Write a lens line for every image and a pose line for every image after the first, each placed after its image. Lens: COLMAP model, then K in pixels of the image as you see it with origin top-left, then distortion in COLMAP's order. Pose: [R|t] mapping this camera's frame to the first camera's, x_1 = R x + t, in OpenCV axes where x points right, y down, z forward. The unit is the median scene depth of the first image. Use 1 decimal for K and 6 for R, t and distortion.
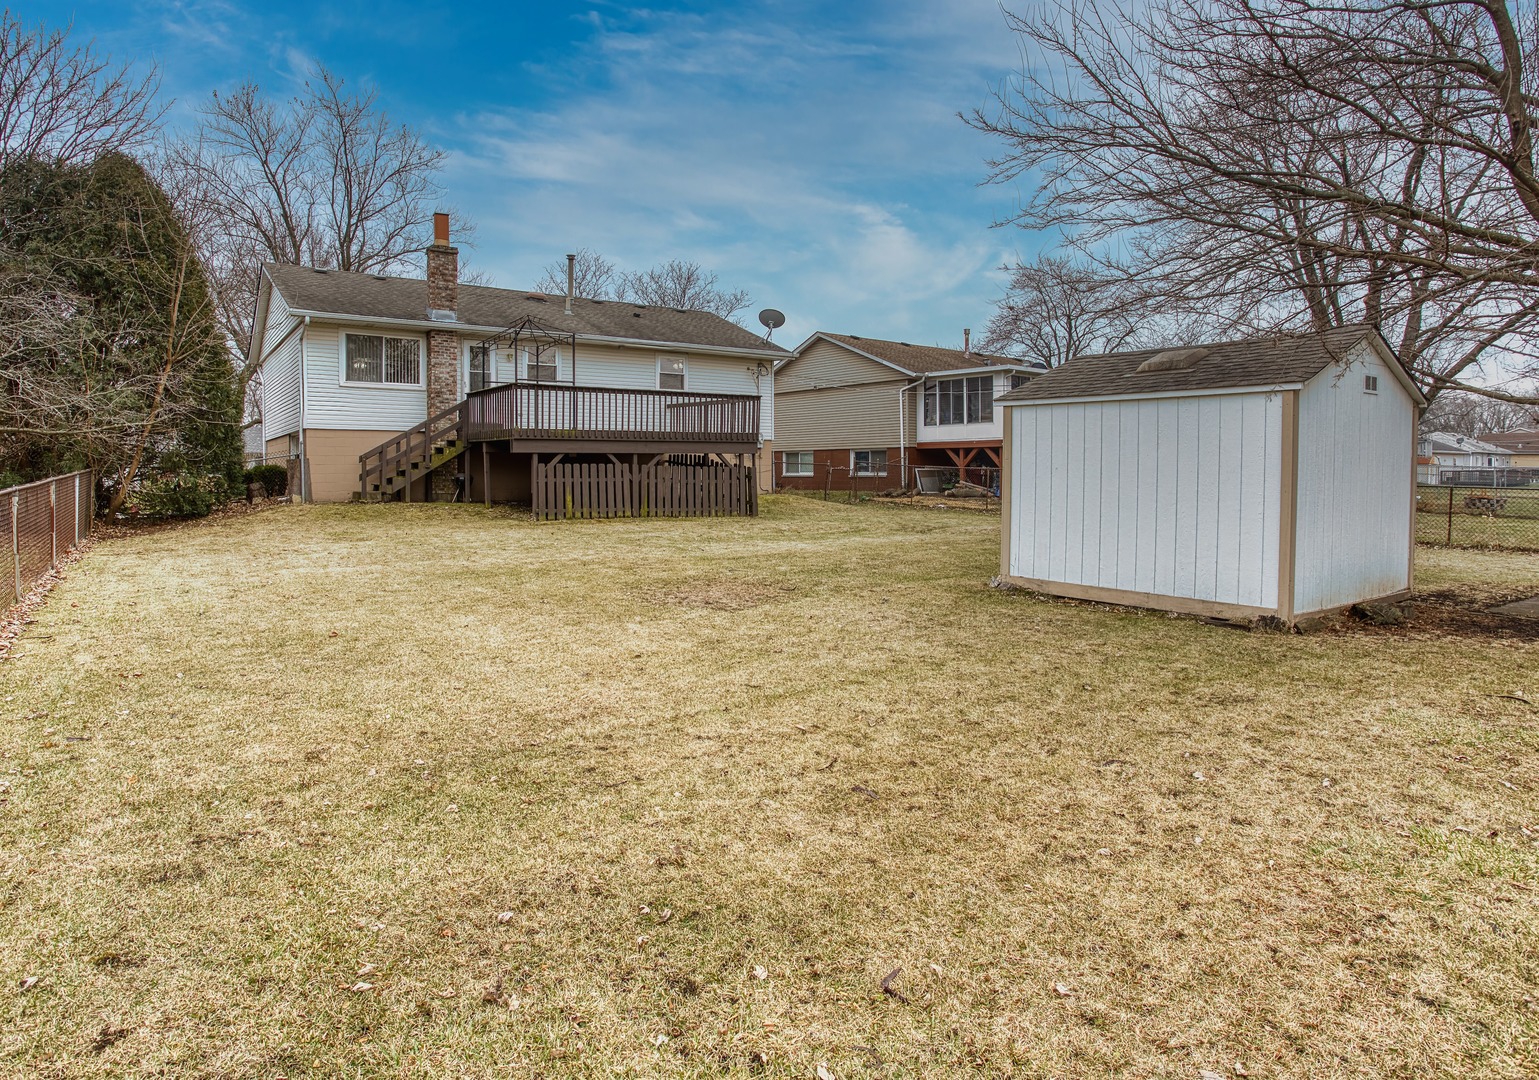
lens RADIAL K [[897.3, 0, 769.7], [0, 897.3, 500.5], [0, 0, 1]] dist [-0.059089, -0.000271]
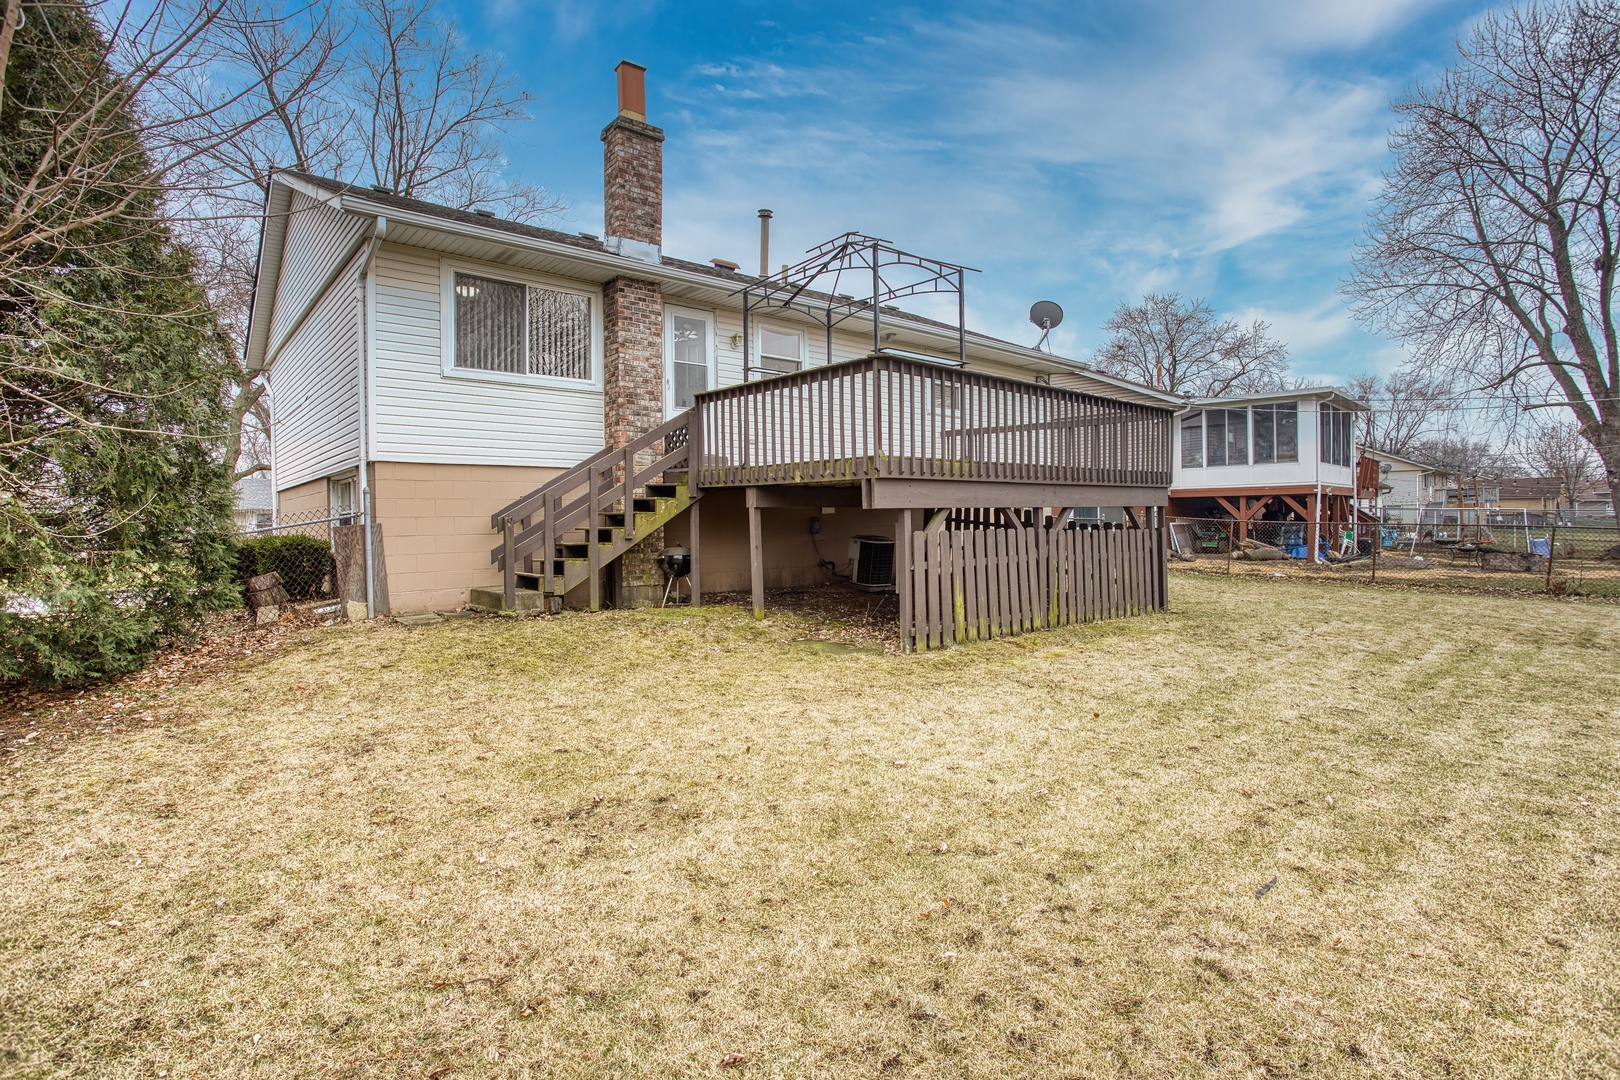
lens RADIAL K [[791.0, 0, 816.7], [0, 791.0, 533.8], [0, 0, 1]] dist [-0.073895, 0.032853]
pose [[0.994457, -0.014191, 0.104179, -0.316288], [0.015911, 0.999750, -0.015690, -0.030508], [-0.103931, 0.017260, 0.994435, 0.532490]]
